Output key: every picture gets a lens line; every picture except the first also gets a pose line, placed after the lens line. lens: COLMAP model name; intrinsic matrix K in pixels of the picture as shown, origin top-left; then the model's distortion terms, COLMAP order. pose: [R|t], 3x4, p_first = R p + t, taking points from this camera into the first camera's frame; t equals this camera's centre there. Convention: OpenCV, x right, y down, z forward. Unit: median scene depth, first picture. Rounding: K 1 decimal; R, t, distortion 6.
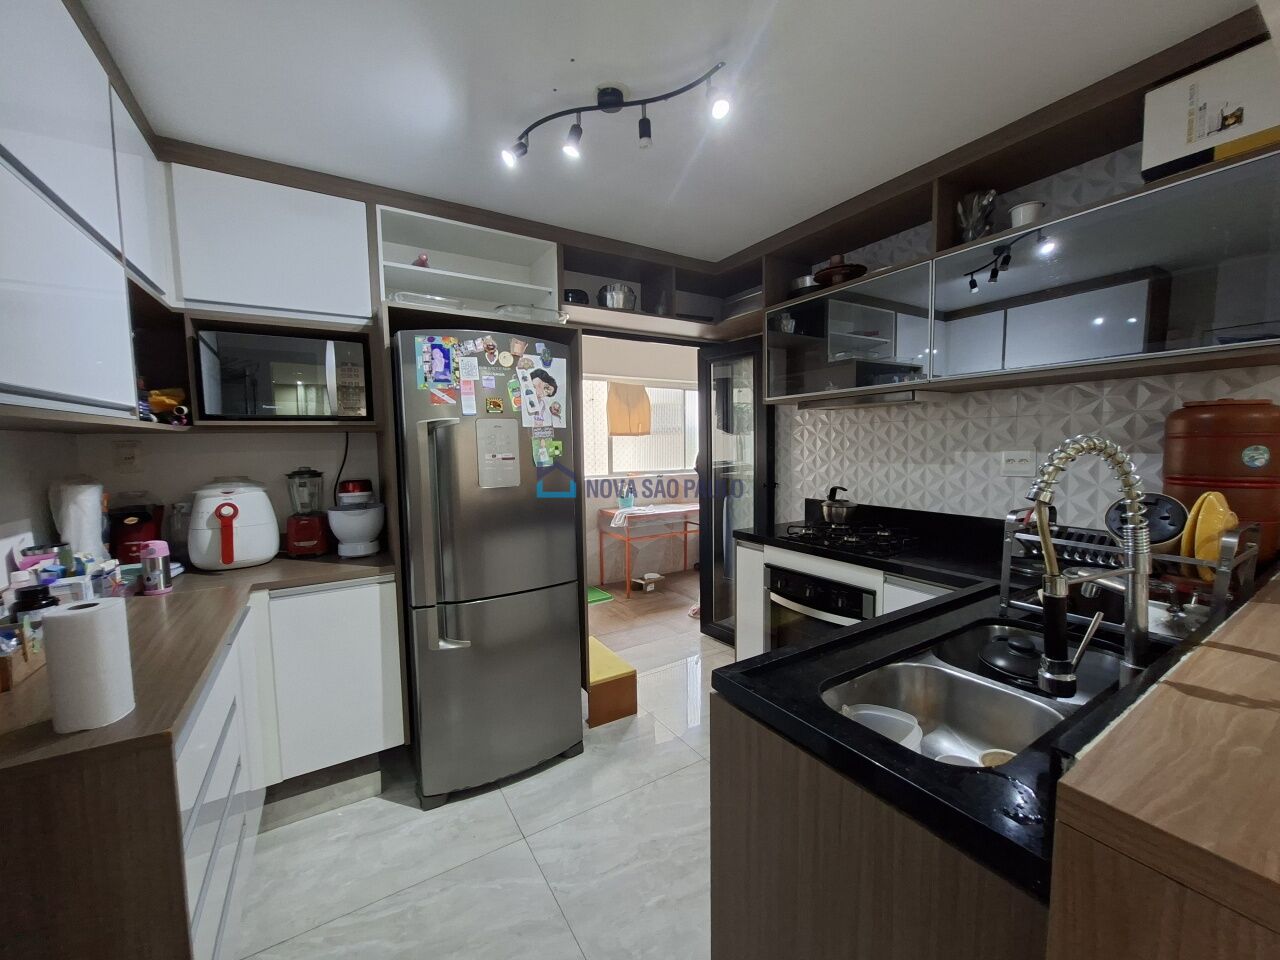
lens RADIAL K [[508.7, 0, 640.7], [0, 508.7, 484.3], [0, 0, 1]] dist [-0.000451, 0.002495]
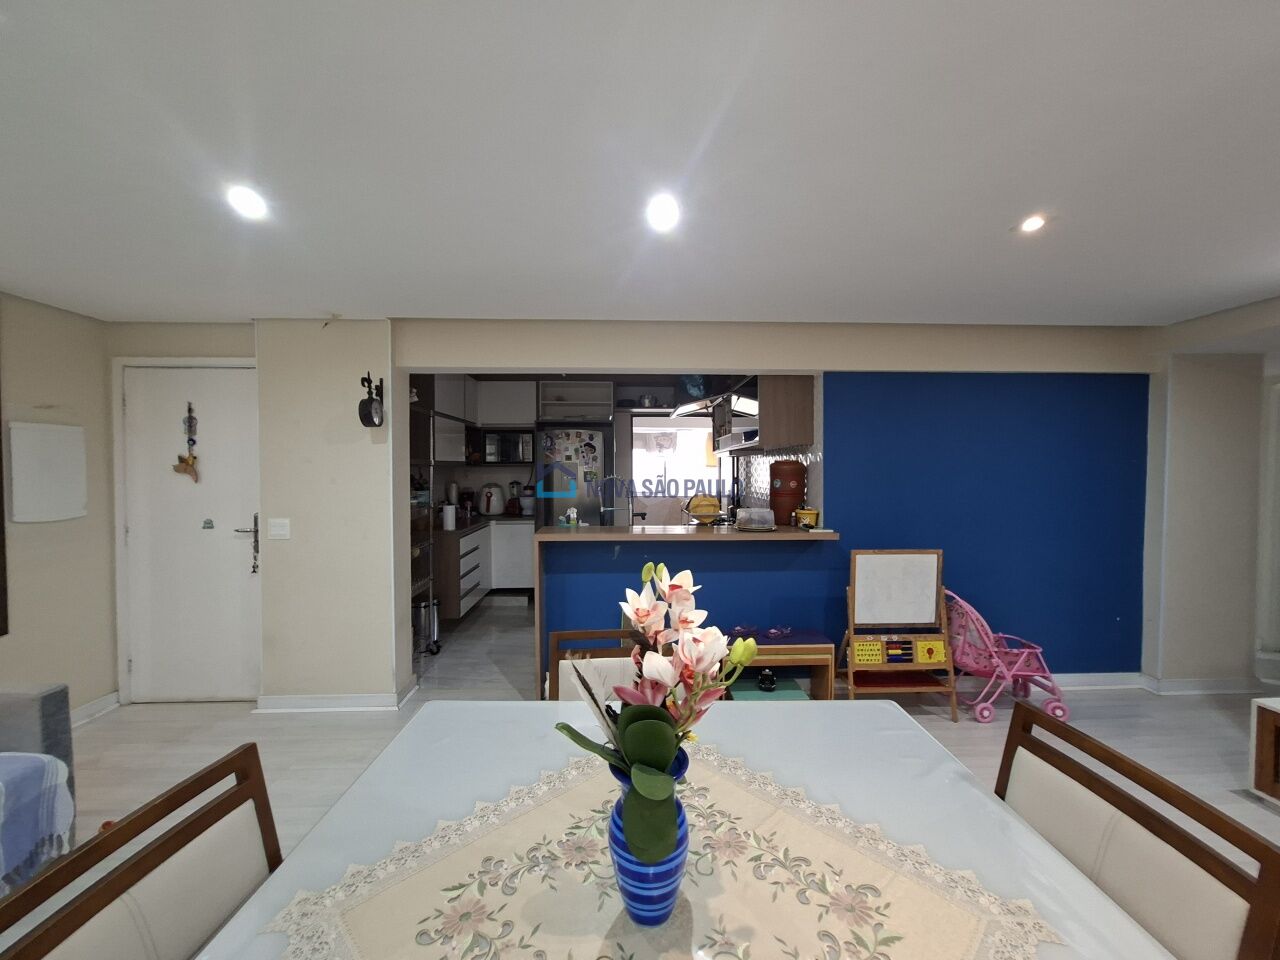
lens RADIAL K [[508.7, 0, 640.7], [0, 508.7, 484.3], [0, 0, 1]] dist [-0.000451, 0.002495]
pose [[0.859714, 0.029446, -0.509926, 1.231767], [-0.055576, 0.997802, -0.036081, 0.044514], [0.507743, 0.059359, 0.859461, -0.916848]]
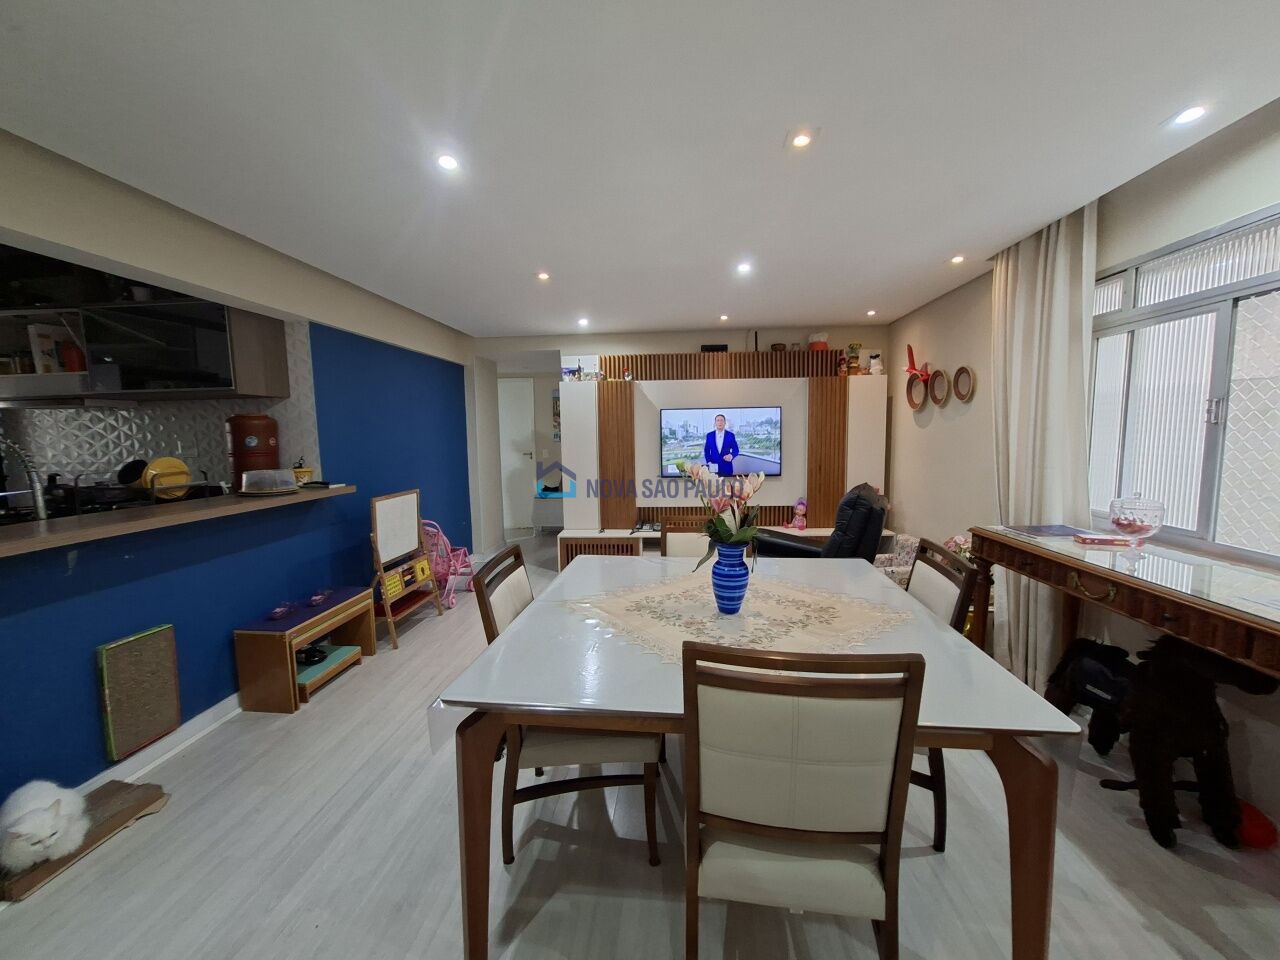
lens RADIAL K [[508.7, 0, 640.7], [0, 508.7, 484.3], [0, 0, 1]] dist [-0.000451, 0.002495]
pose [[0.623838, -0.076819, 0.777769, 0.359070], [0.069207, 0.996678, 0.042931, 0.088468], [-0.778484, 0.027045, 0.627082, -0.984263]]
